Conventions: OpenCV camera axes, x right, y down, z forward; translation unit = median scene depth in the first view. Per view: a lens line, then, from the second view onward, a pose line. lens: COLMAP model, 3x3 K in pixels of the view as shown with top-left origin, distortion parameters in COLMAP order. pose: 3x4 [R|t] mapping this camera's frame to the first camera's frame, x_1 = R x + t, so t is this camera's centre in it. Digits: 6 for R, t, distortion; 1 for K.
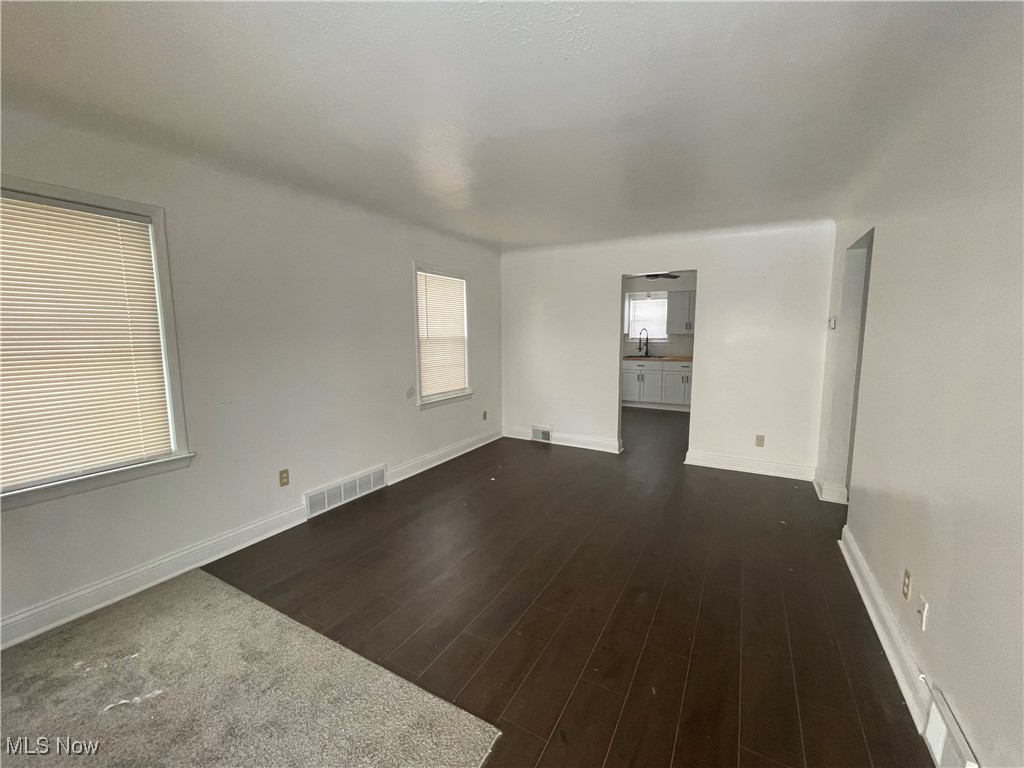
lens RADIAL K [[419.5, 0, 508.2], [0, 419.5, 388.0], [0, 0, 1]] dist [-0.000409, 0.000353]
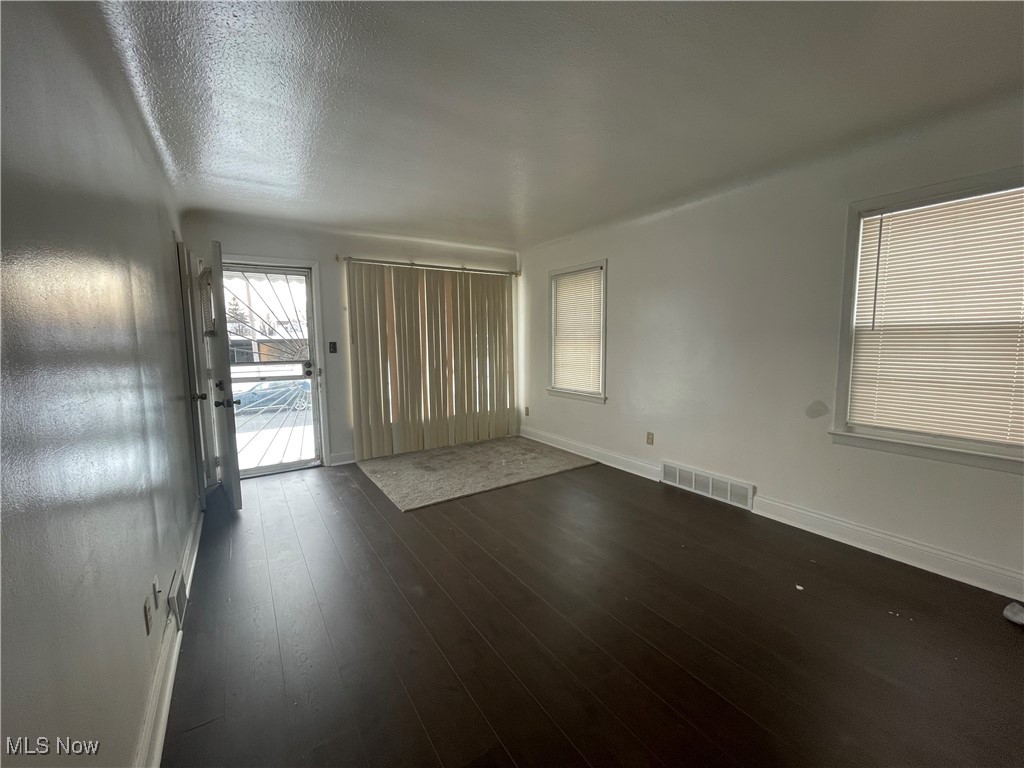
lens RADIAL K [[419.5, 0, 515.6], [0, 419.5, 383.0], [0, 0, 1]] dist [-0.000409, 0.000353]
pose [[-0.439936, 0.104648, -0.891911, 0.716063], [-0.109661, 0.979494, 0.169015, -0.116281], [0.891309, 0.172164, -0.419439, 1.042390]]
